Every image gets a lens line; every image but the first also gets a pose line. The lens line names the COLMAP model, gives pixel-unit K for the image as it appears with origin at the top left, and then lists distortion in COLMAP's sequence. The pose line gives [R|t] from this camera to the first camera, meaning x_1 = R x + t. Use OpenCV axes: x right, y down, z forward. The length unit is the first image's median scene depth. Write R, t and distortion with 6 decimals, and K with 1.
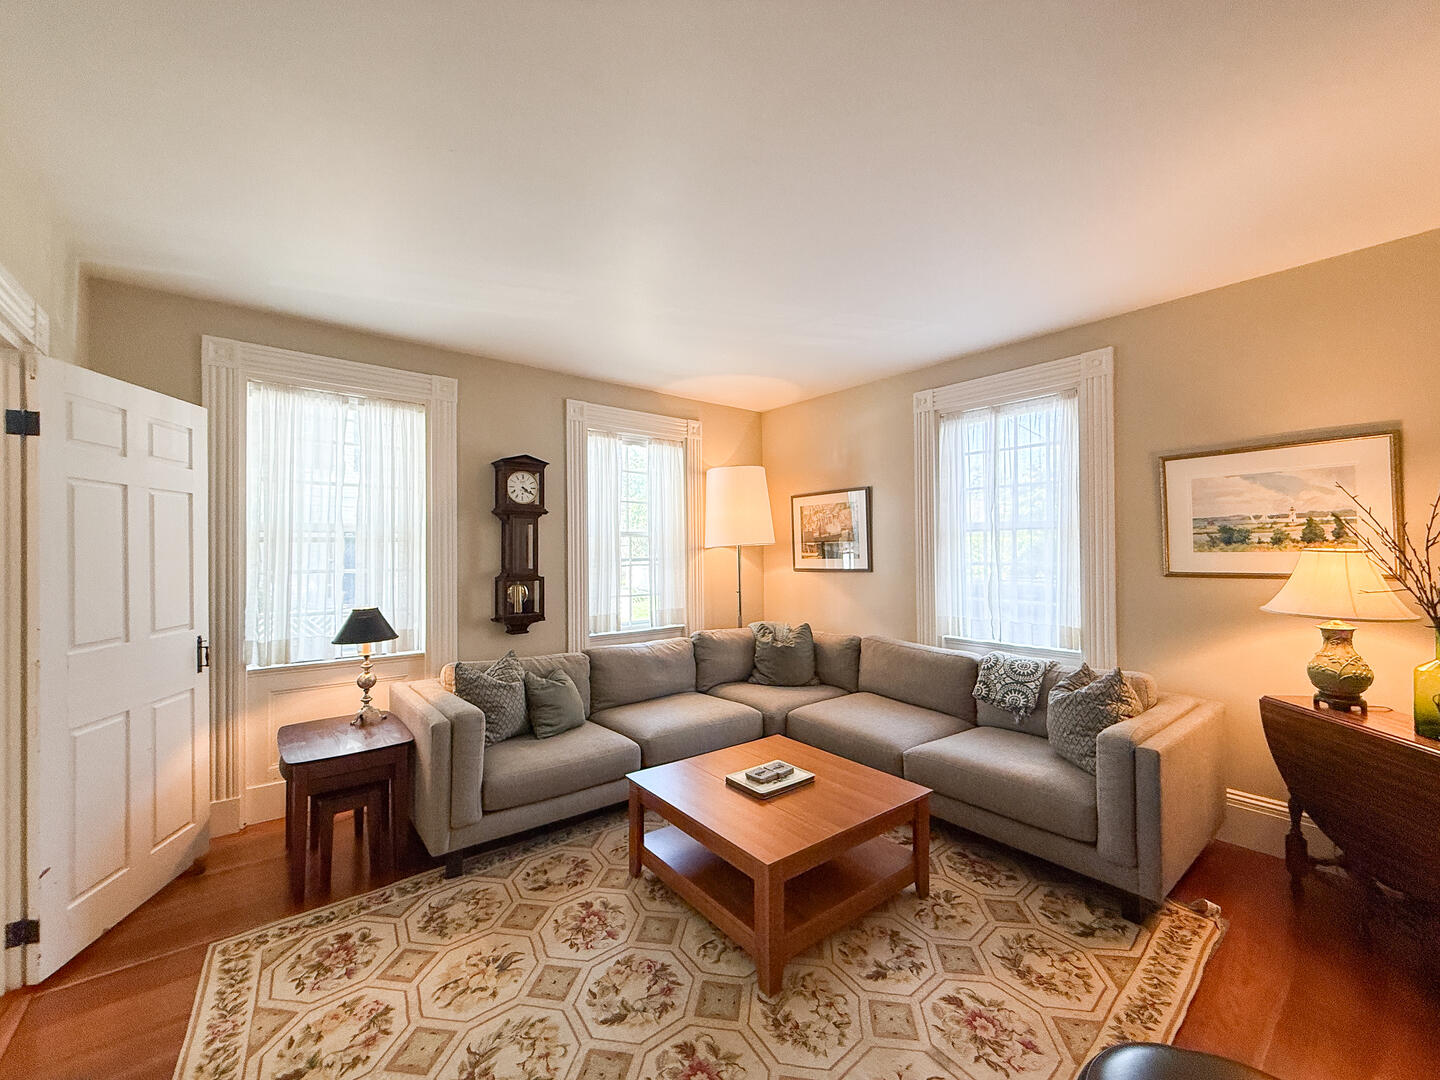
lens RADIAL K [[573.8, 0, 721.8], [0, 573.8, 541.4], [0, 0, 1]] dist [0.001122, 0.000159]
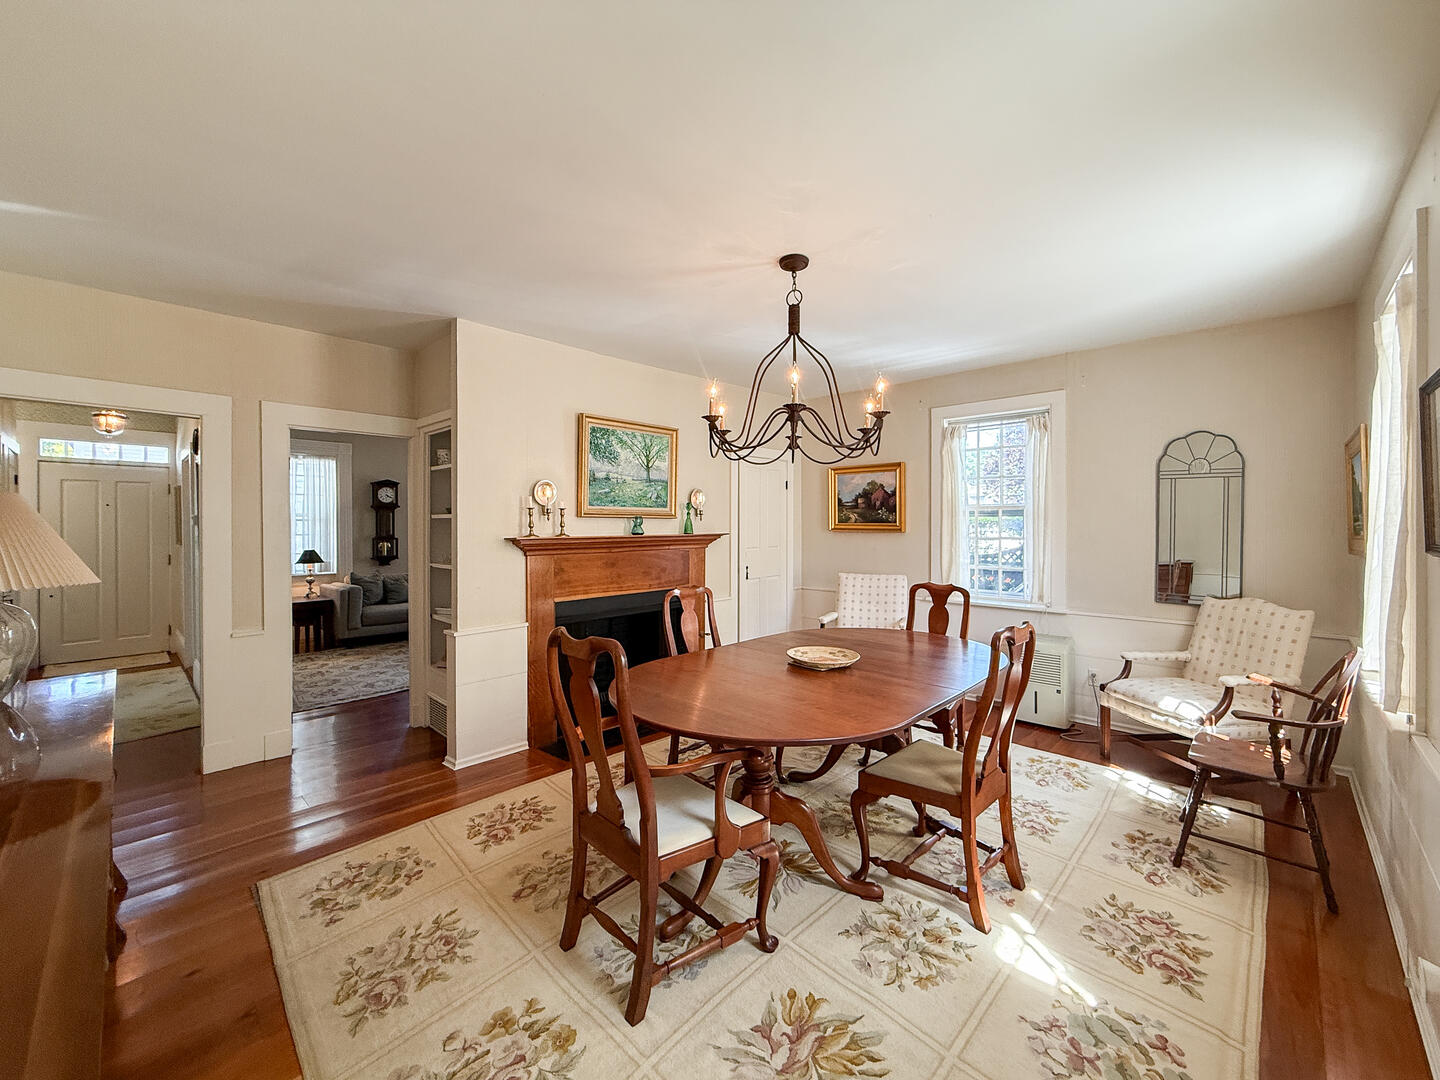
lens RADIAL K [[573.8, 0, 724.5], [0, 573.8, 531.5], [0, 0, 1]] dist [0.001122, 0.000159]
pose [[0.992565, 0.001965, 0.121702, 0.669256], [-0.004227, 0.999823, 0.018328, -0.005963], [-0.121644, -0.018706, 0.992397, -1.319853]]
